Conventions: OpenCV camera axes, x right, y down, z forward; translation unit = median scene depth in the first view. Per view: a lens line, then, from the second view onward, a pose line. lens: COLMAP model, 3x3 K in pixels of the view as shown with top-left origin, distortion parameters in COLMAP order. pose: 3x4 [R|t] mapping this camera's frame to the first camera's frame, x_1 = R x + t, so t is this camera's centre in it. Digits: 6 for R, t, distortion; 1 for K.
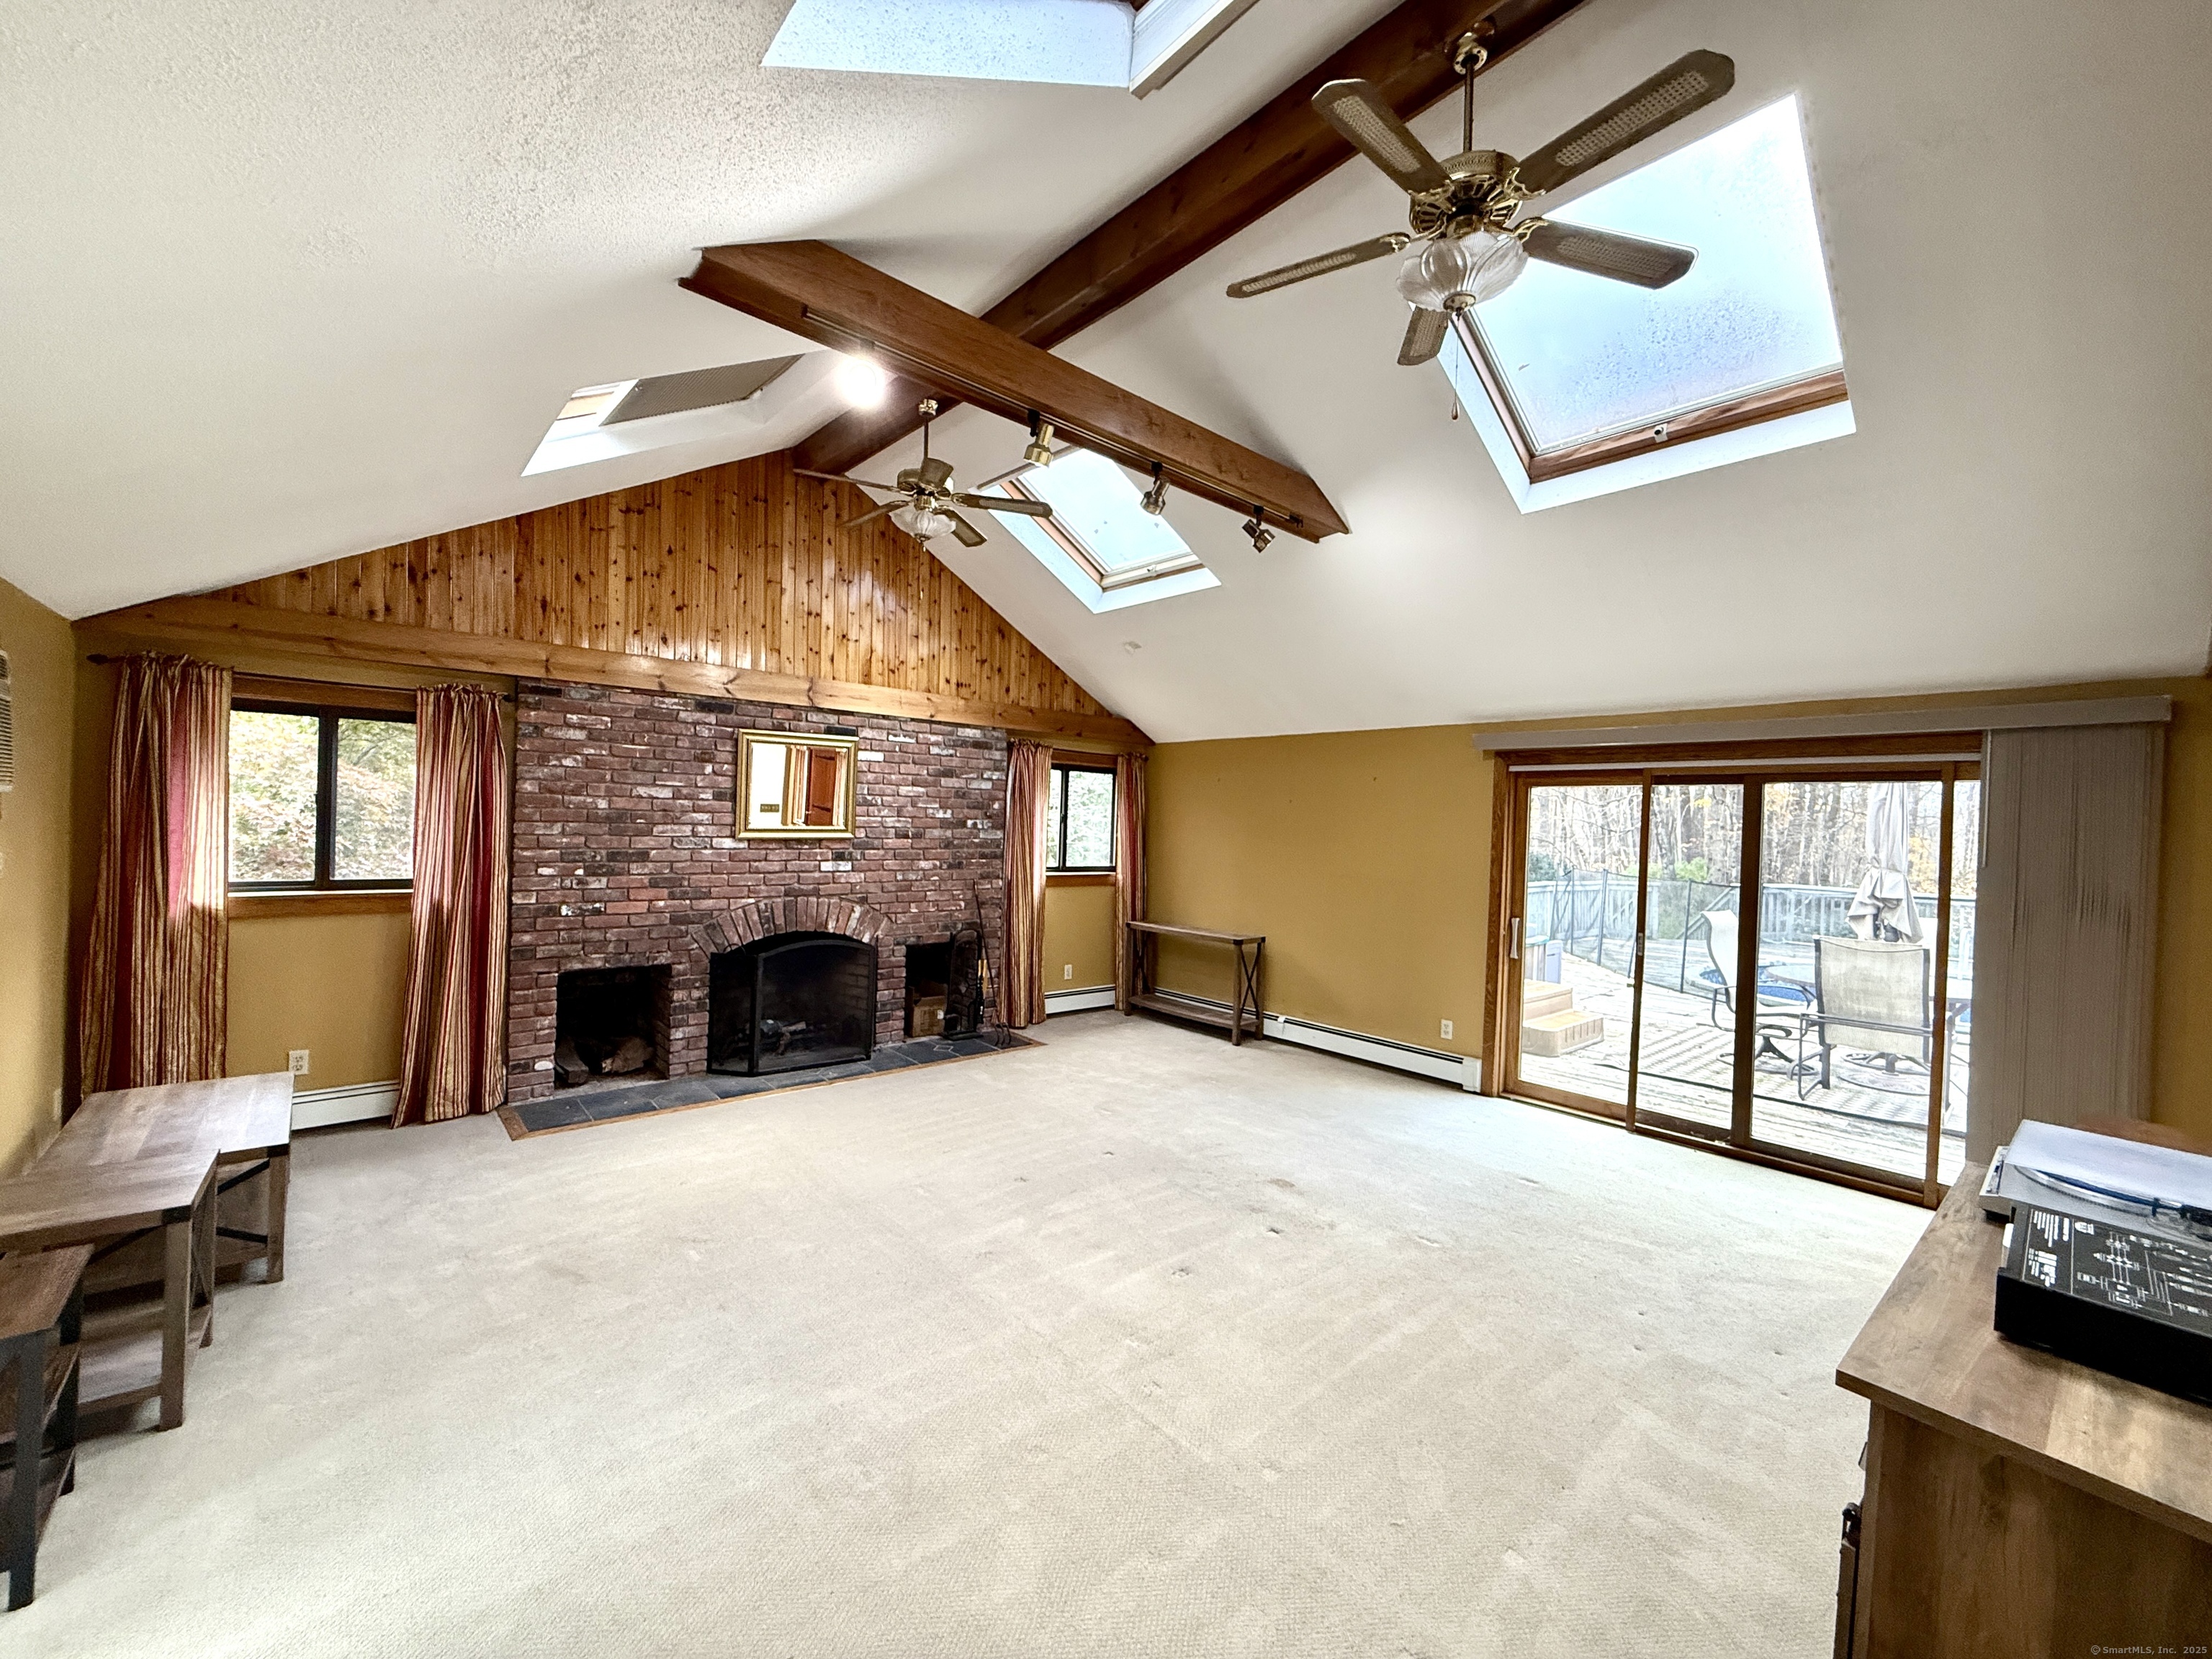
lens RADIAL K [[882.4, 0, 1113.5], [0, 882.4, 831.7], [0, 0, 1]] dist [-0.002219, 0.000557]
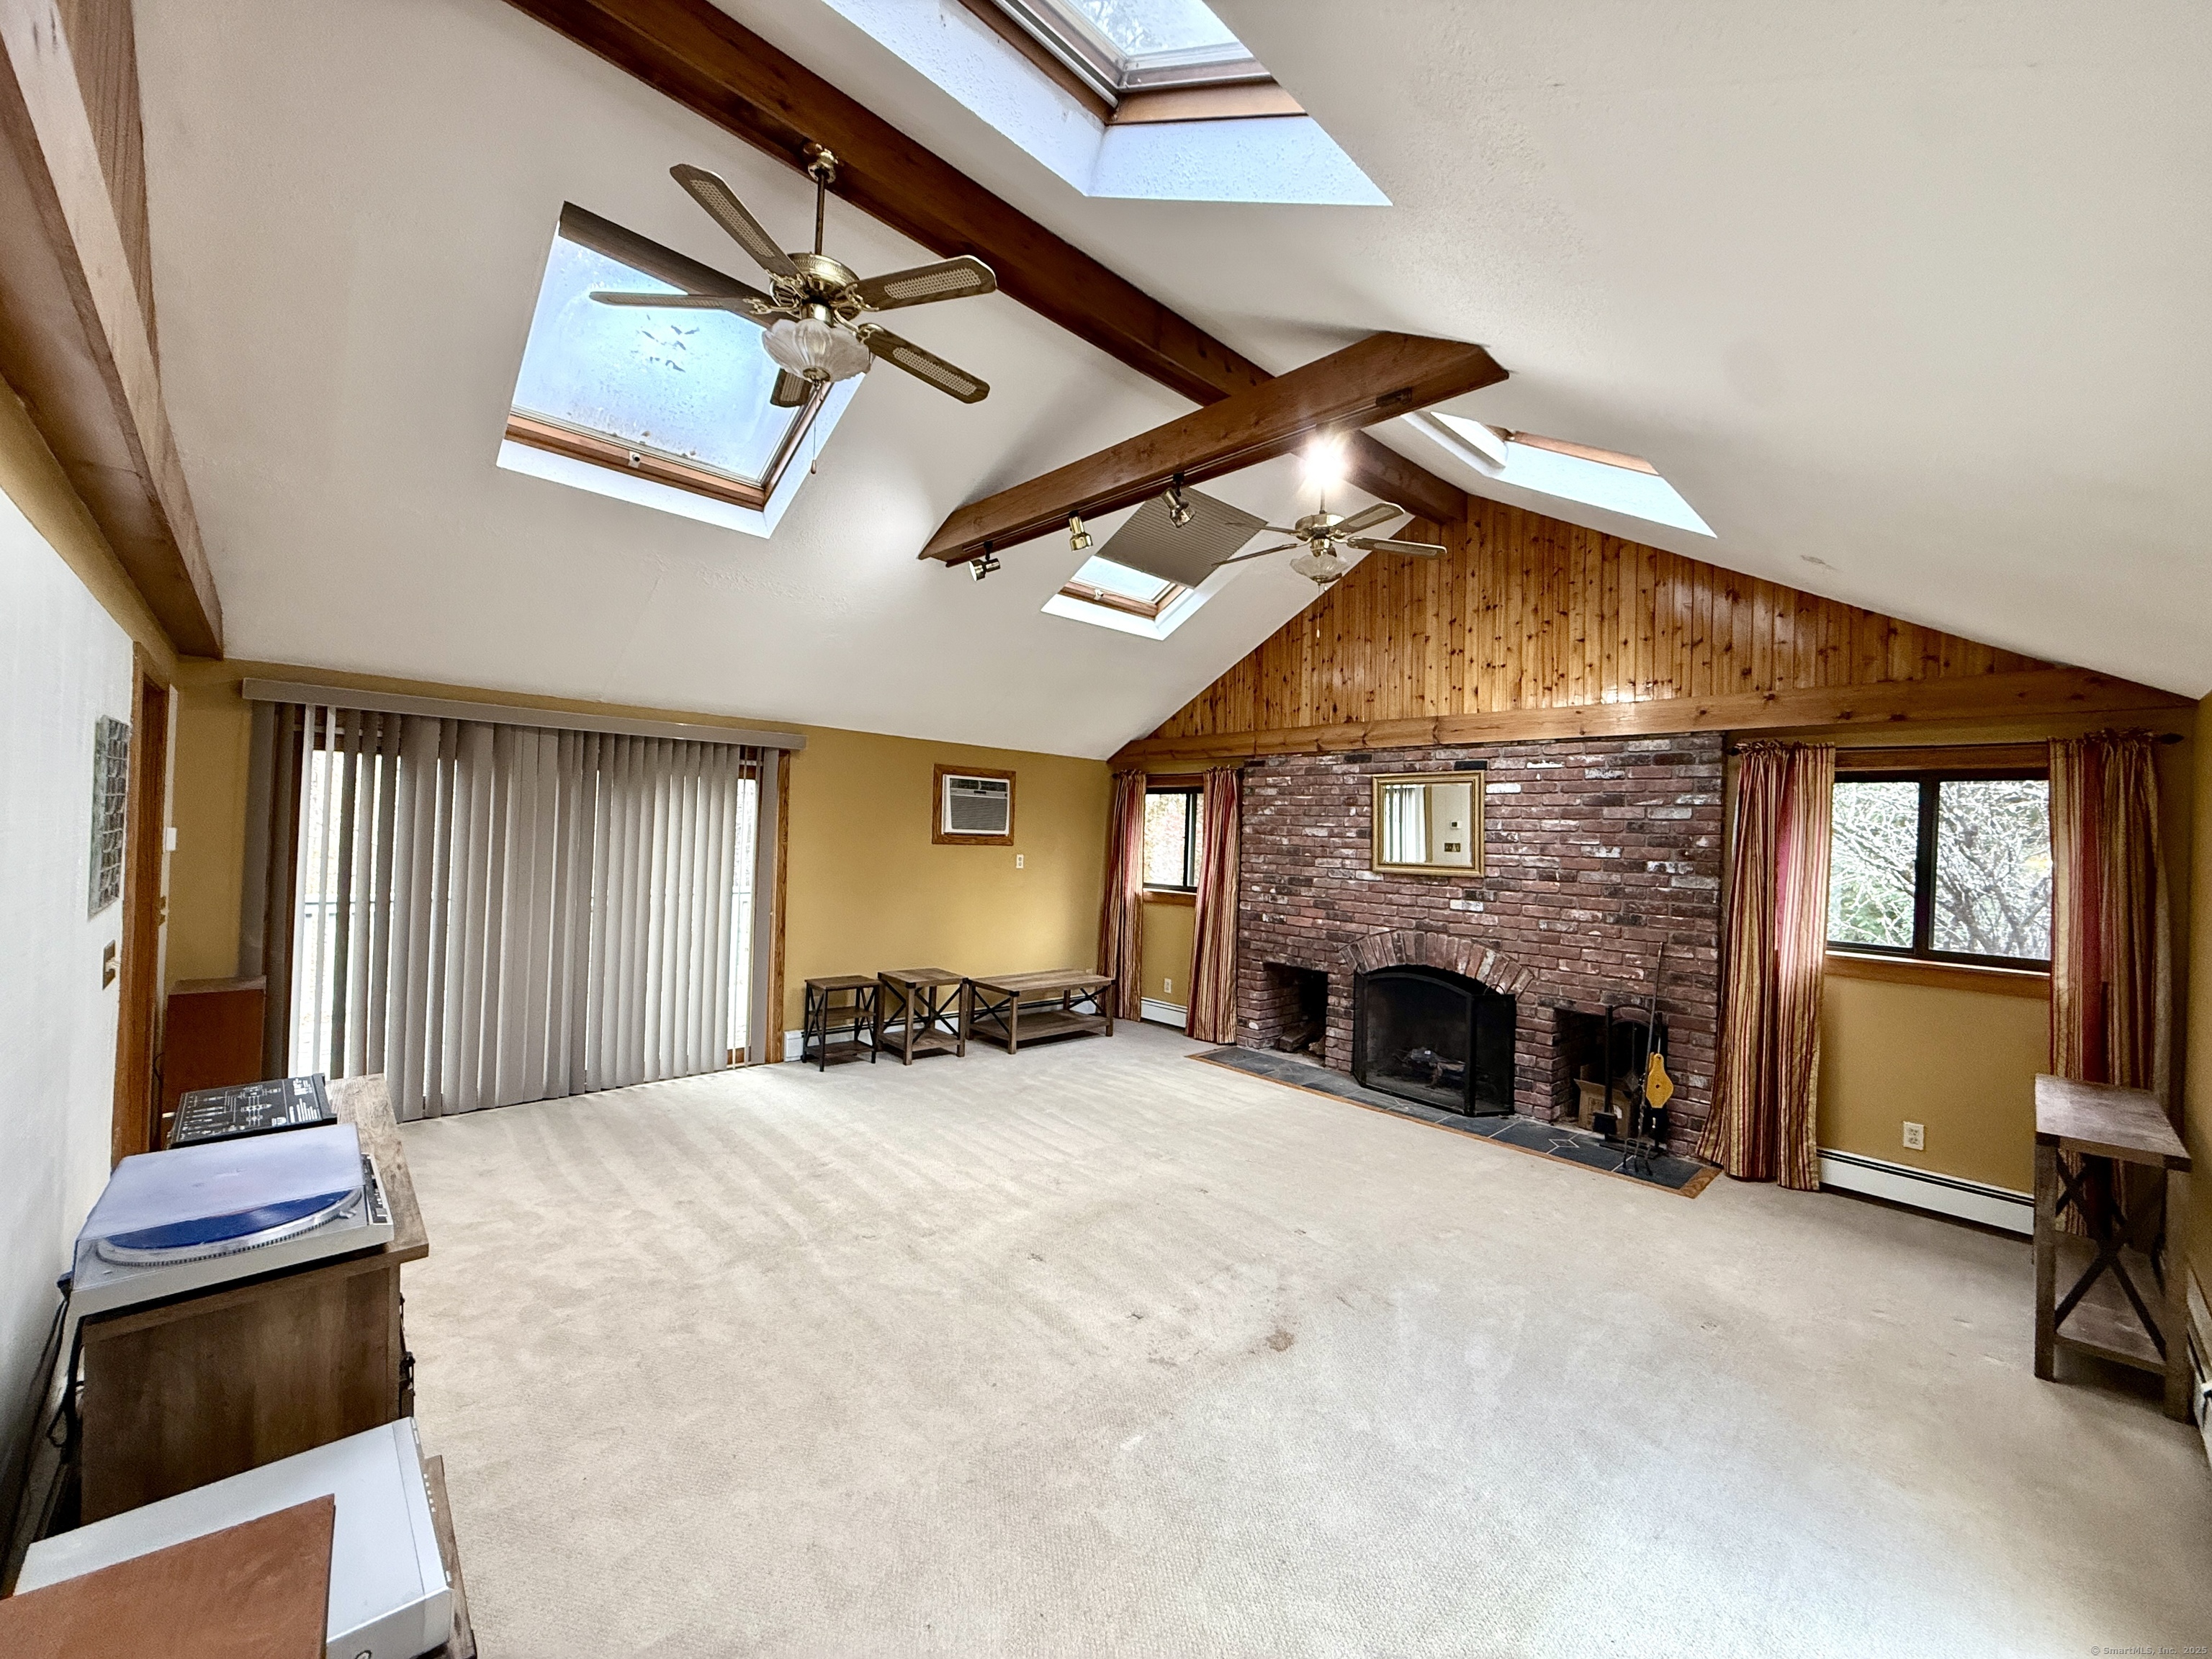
lens RADIAL K [[882.4, 0, 1084.4], [0, 882.4, 828.5], [0, 0, 1]] dist [-0.002219, 0.000557]
pose [[0.019664, -0.034886, -0.999198, 0.678087], [-0.047562, 0.998227, -0.035788, 0.010163], [0.998675, 0.048228, 0.017970, 0.596268]]
